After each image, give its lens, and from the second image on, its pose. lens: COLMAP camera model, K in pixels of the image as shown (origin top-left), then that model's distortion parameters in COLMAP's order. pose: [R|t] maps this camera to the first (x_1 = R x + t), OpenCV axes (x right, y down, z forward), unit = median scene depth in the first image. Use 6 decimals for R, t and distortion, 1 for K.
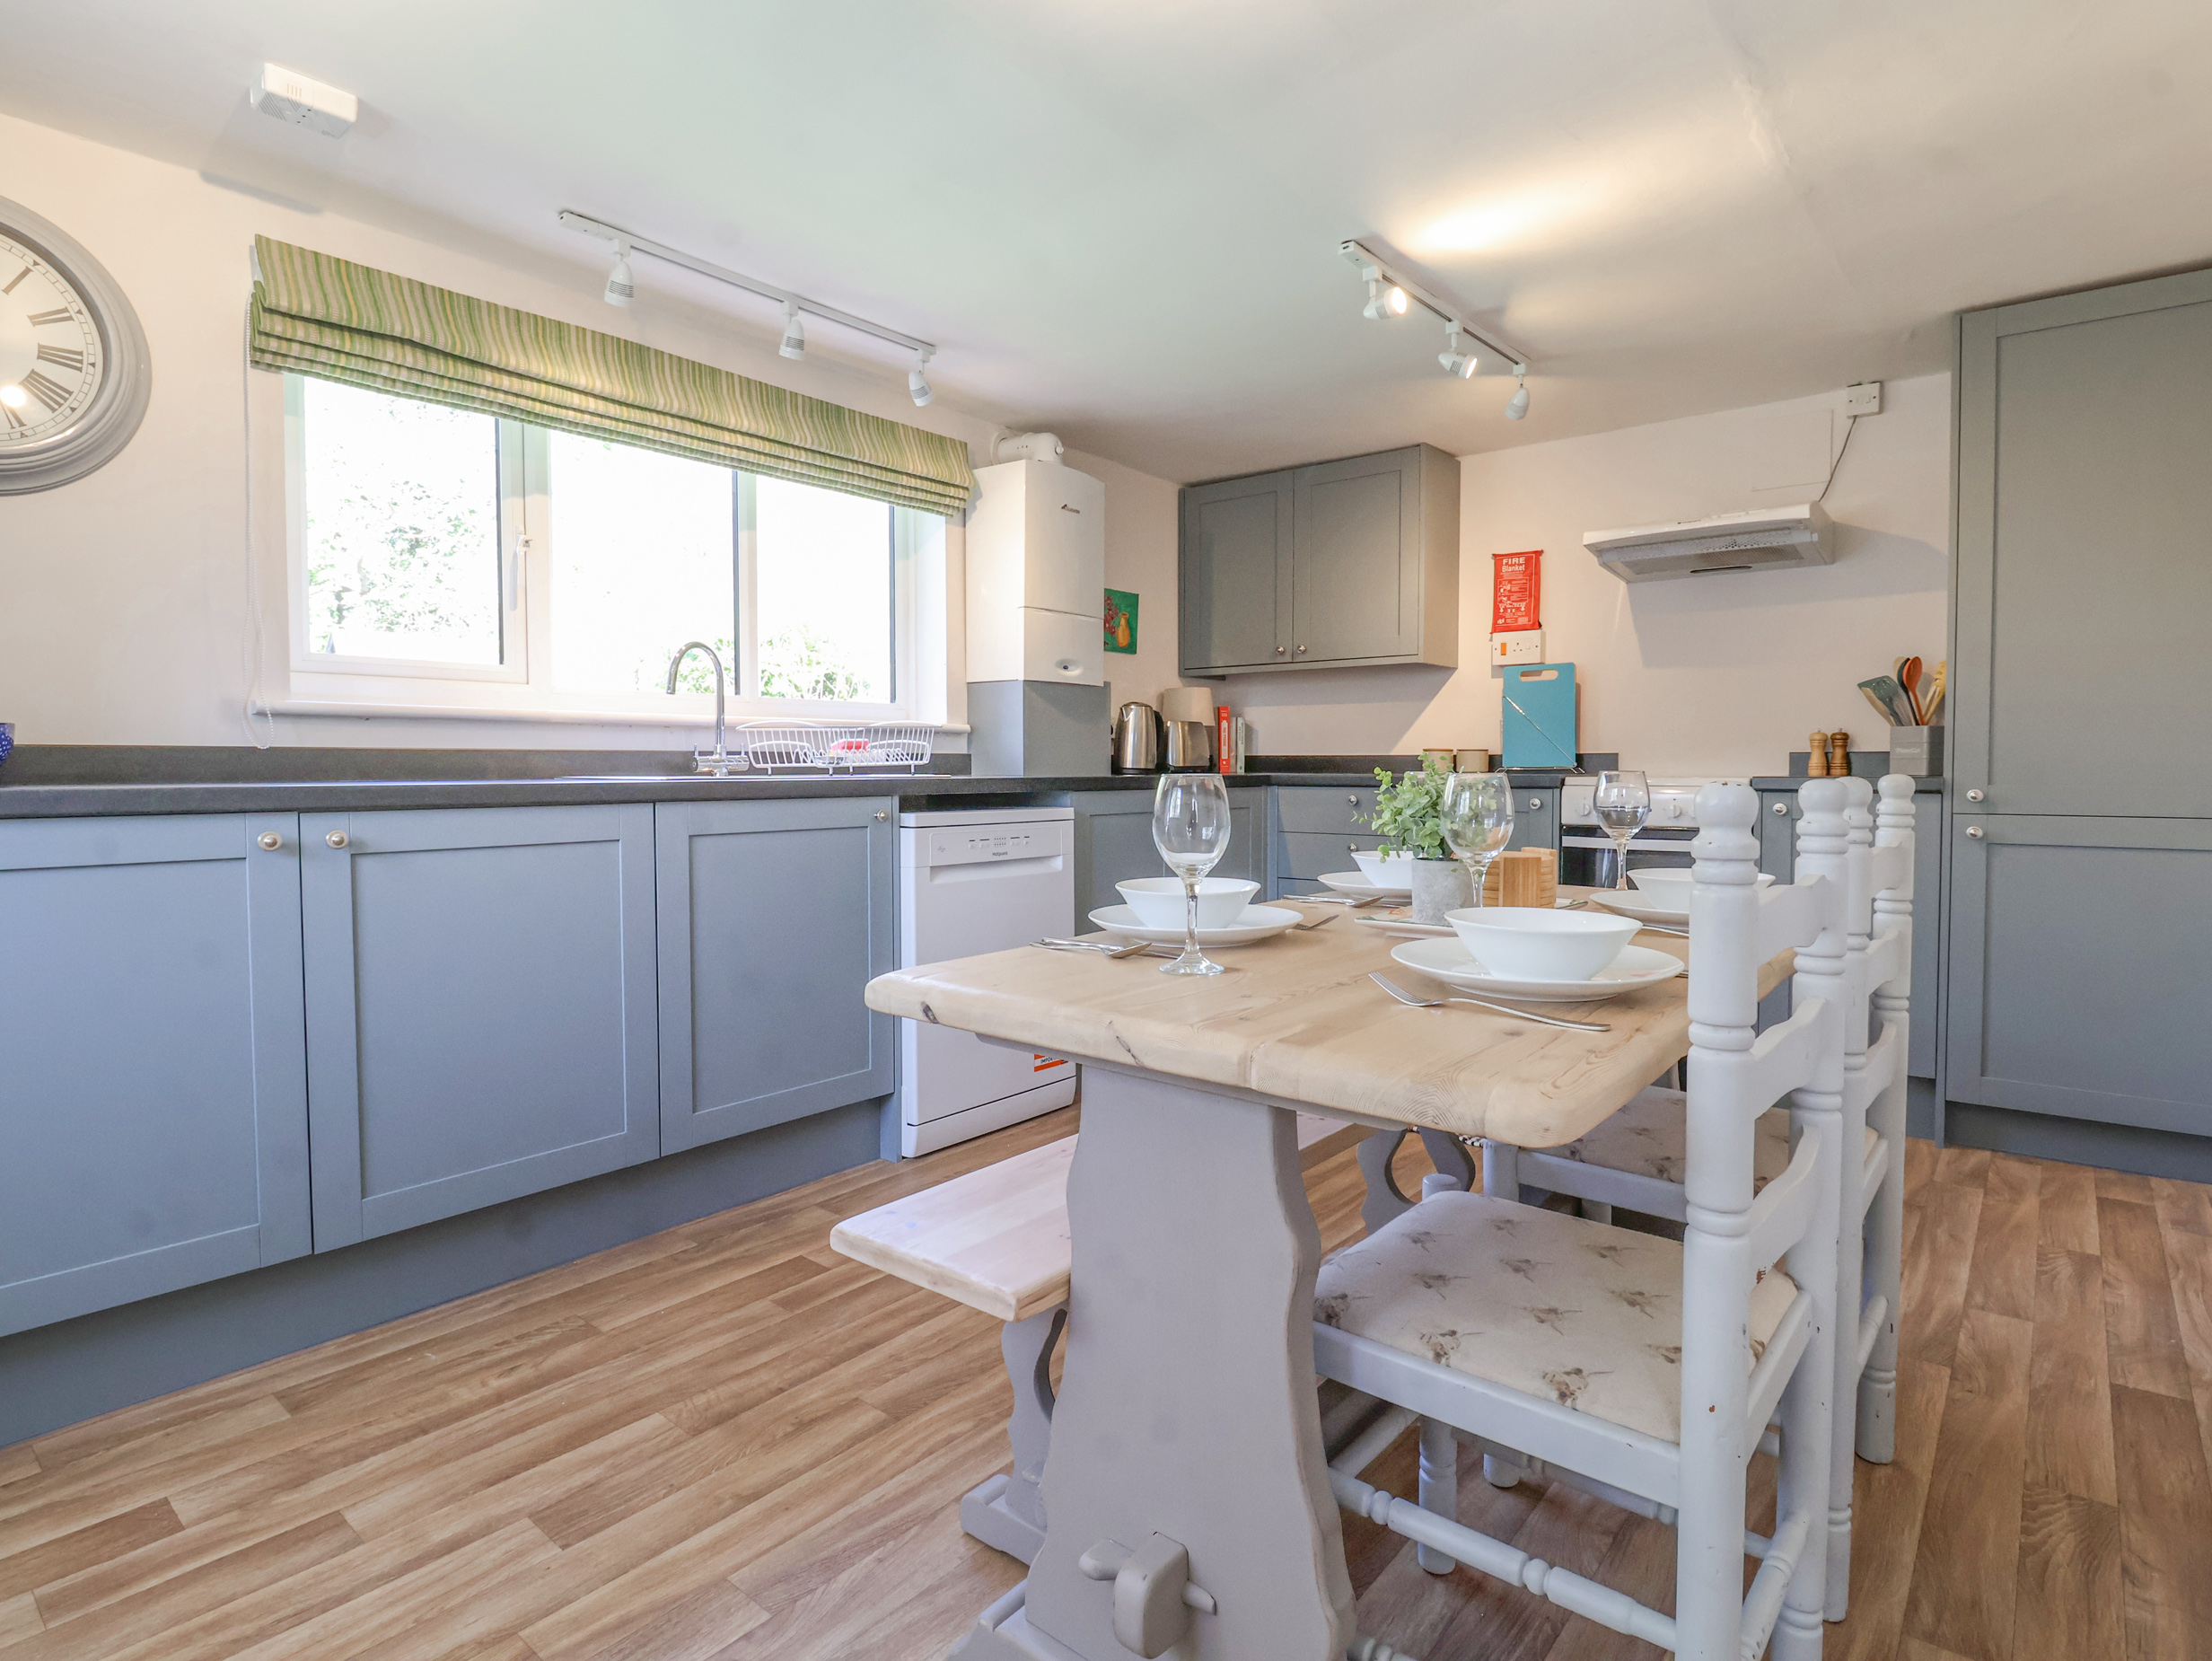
lens RADIAL K [[1157.6, 0, 1157.1], [0, 1157.6, 794.8], [0, 0, 1]] dist [-0.001689, -0.012988]
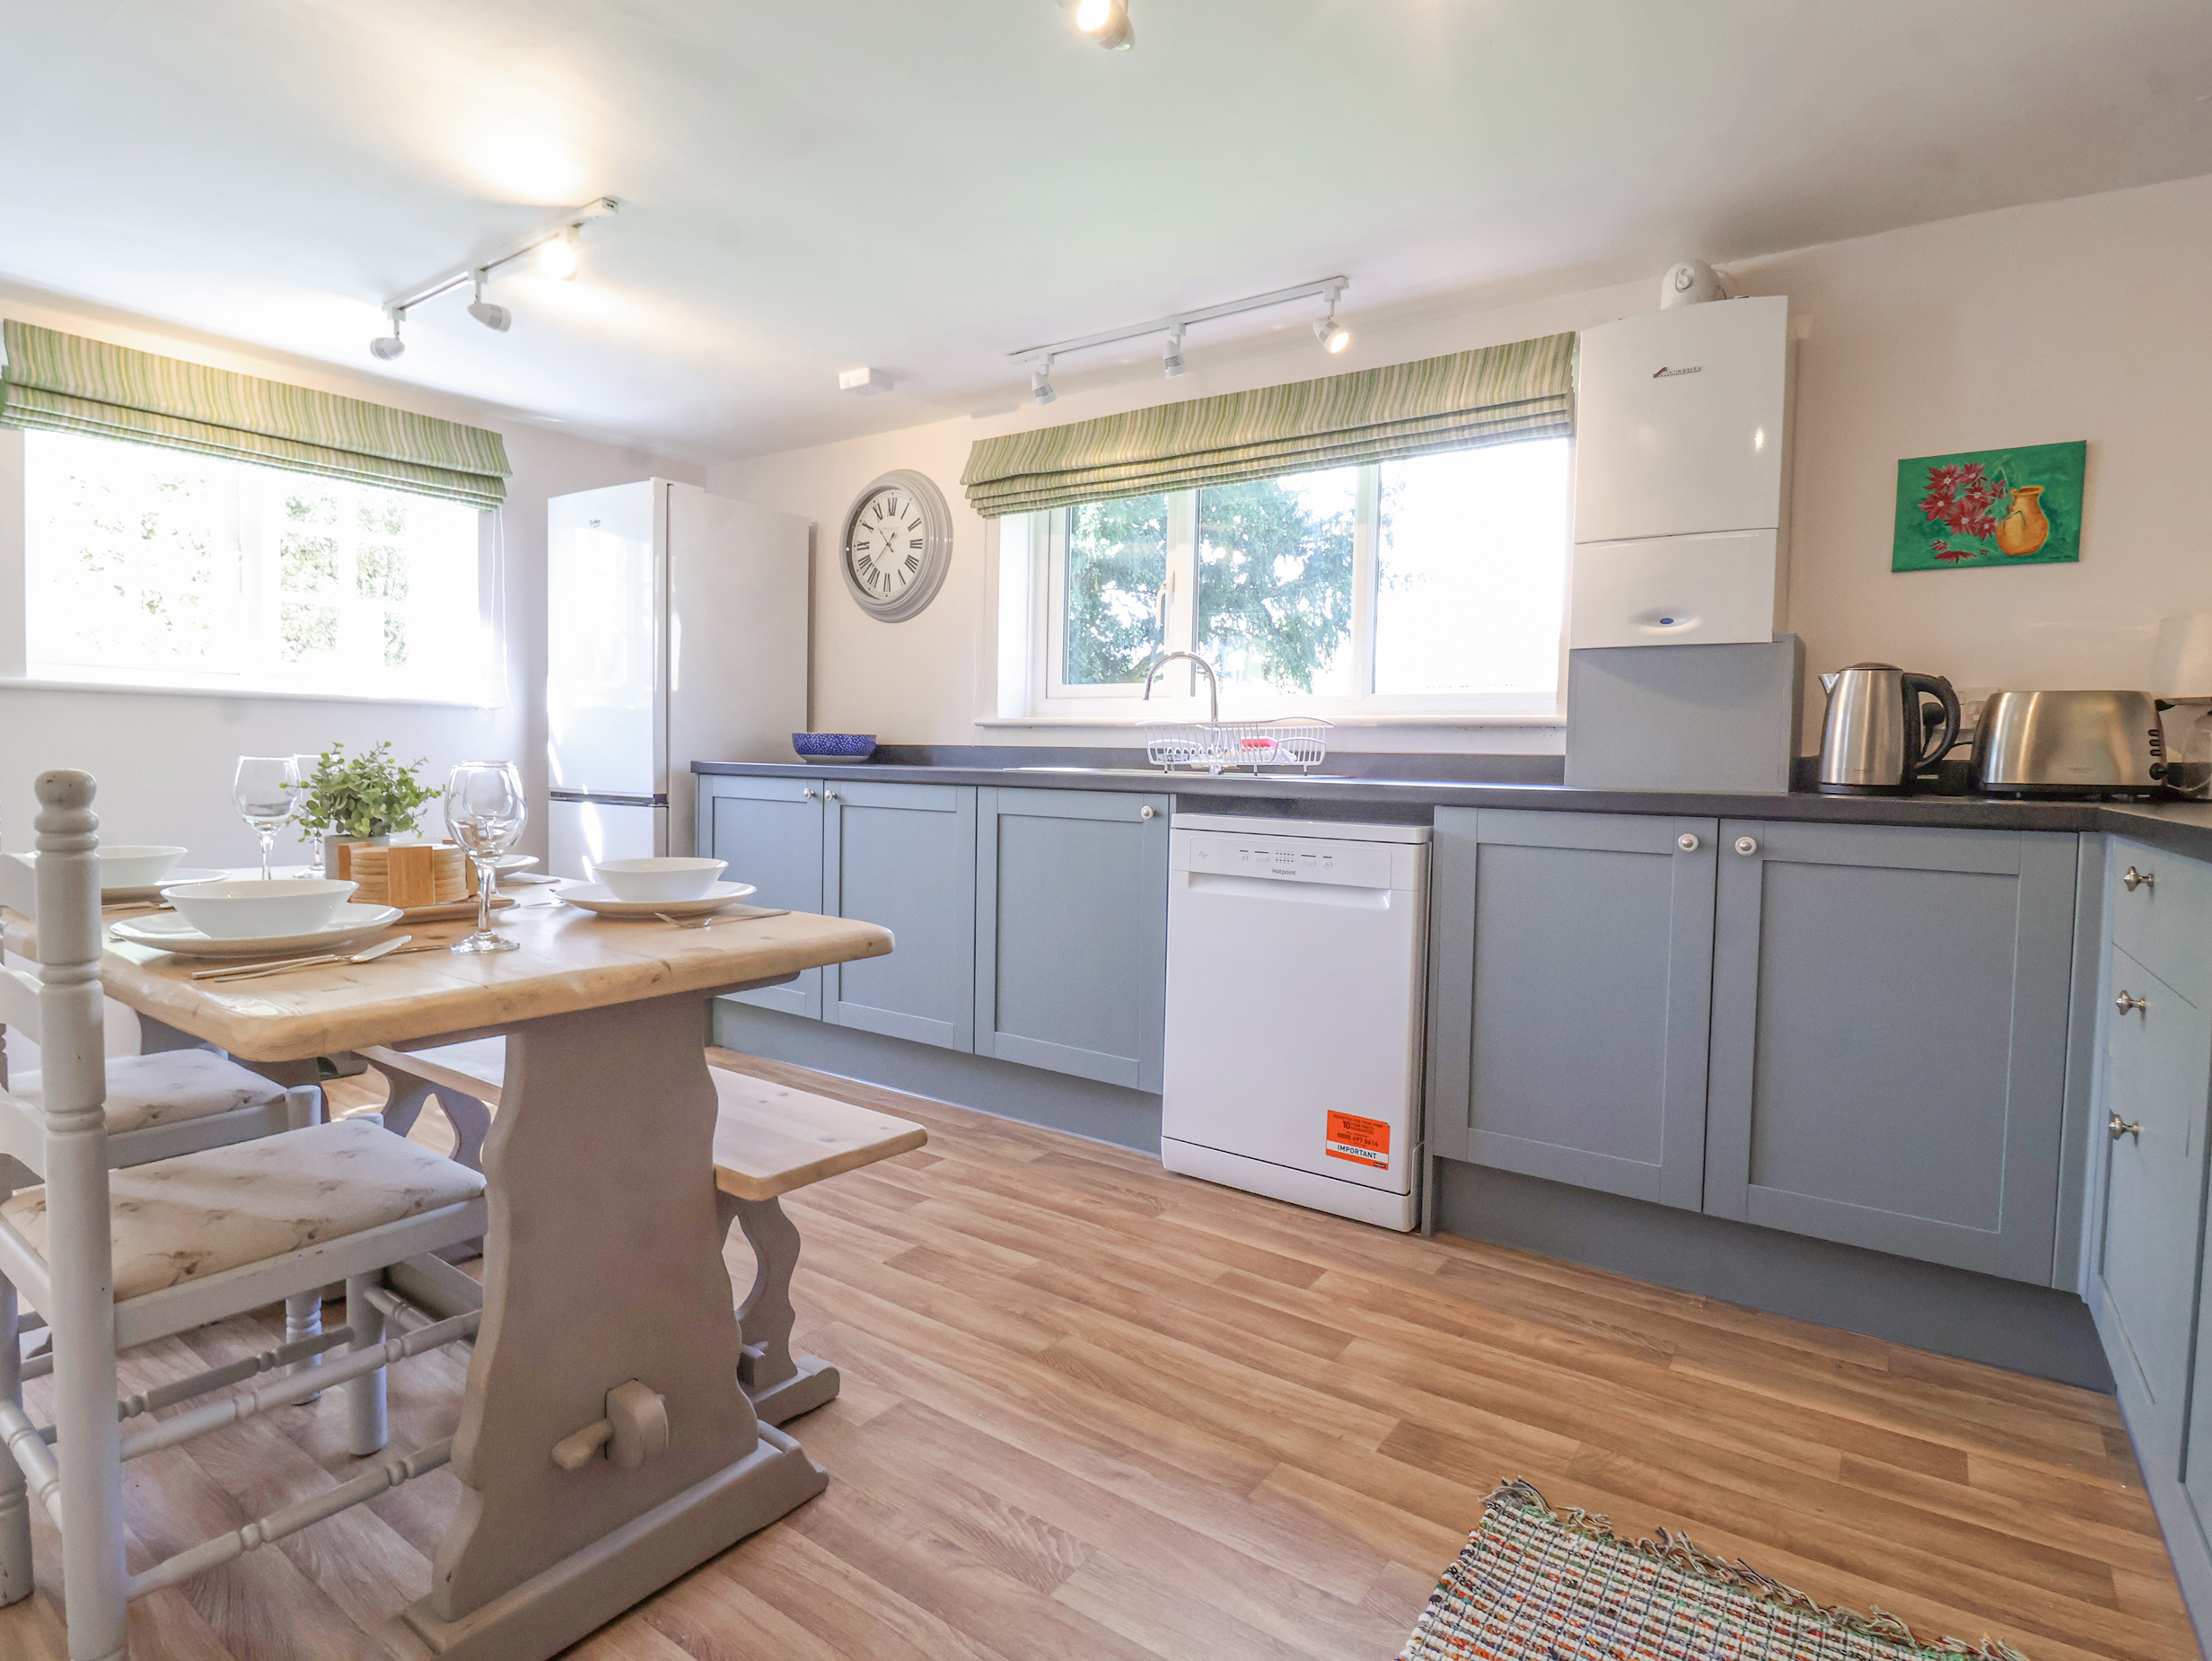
lens RADIAL K [[1157.6, 0, 1103.5], [0, 1157.6, 819.4], [0, 0, 1]] dist [-0.001689, -0.012988]
pose [[0.053149, 0.064085, -0.996528, 0.614743], [-0.037093, 0.997377, 0.062162, -0.030669], [0.997897, 0.033660, 0.055386, 0.719474]]
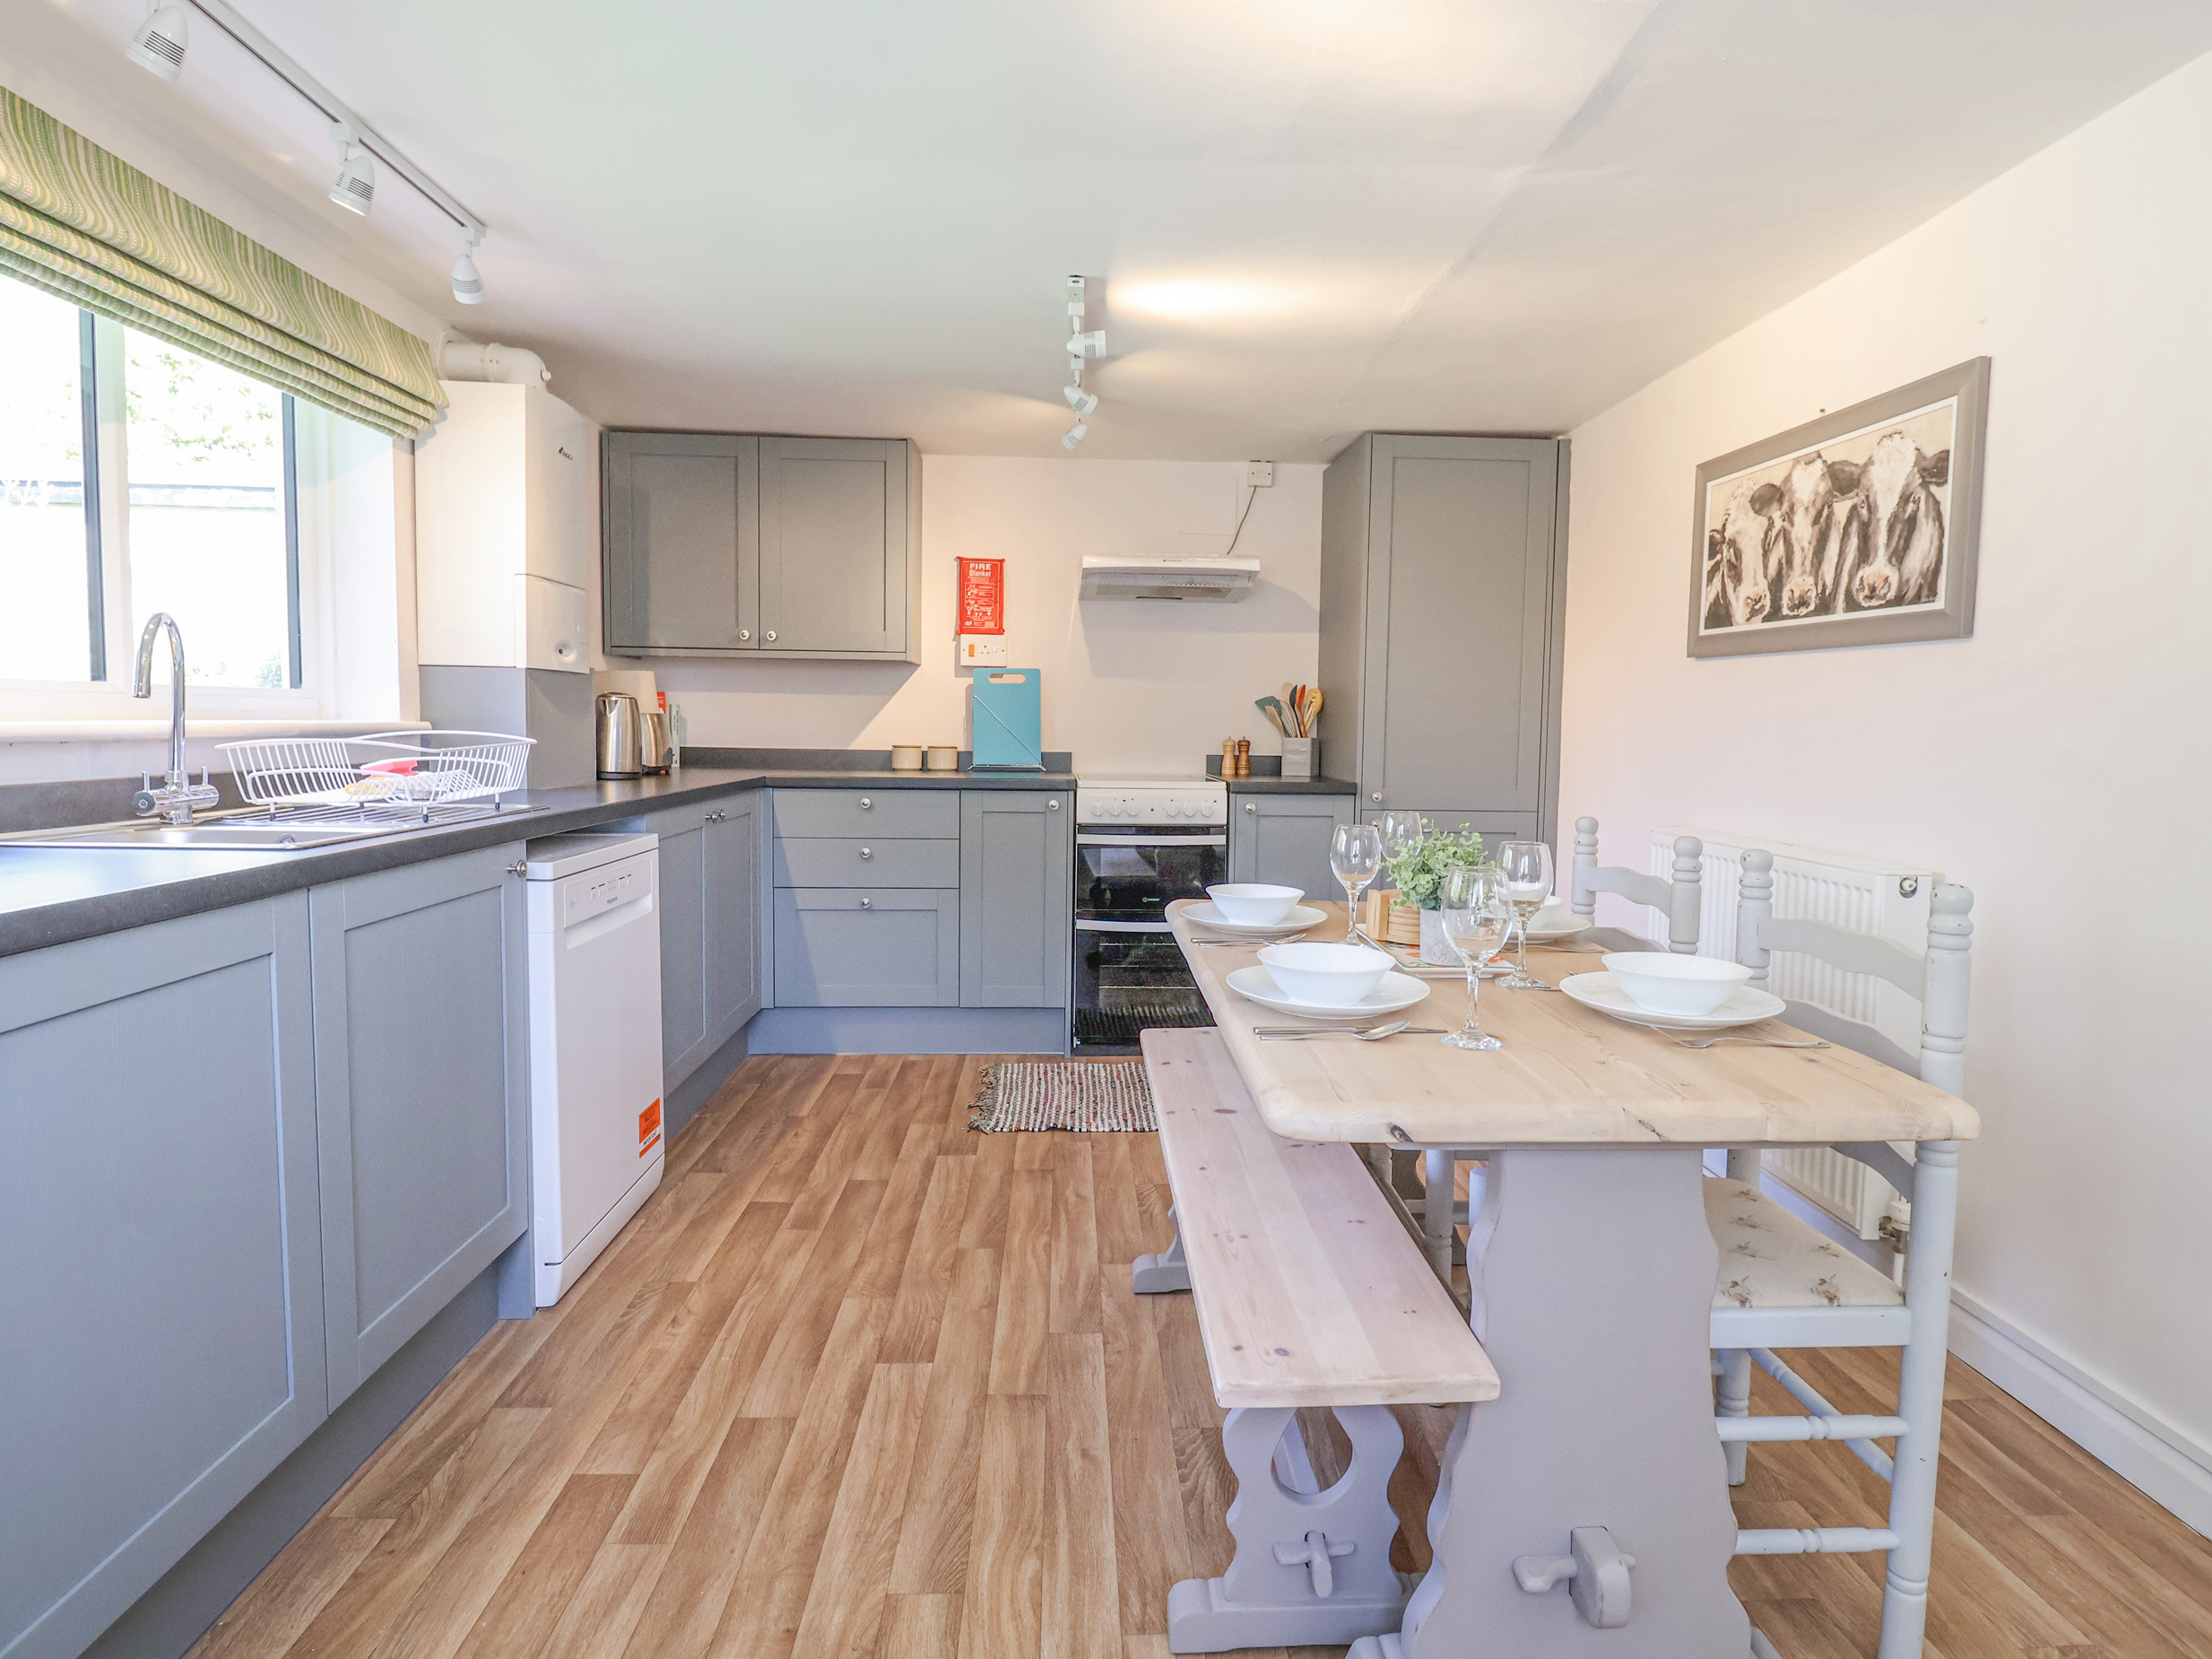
lens RADIAL K [[1157.6, 0, 1143.2], [0, 1157.6, 794.1], [0, 0, 1]] dist [-0.001689, -0.012988]
pose [[0.746515, -0.025921, 0.664863, -0.335767], [-0.001686, 0.999164, 0.040847, -0.047456], [-0.665366, -0.031614, 0.745848, 0.137226]]
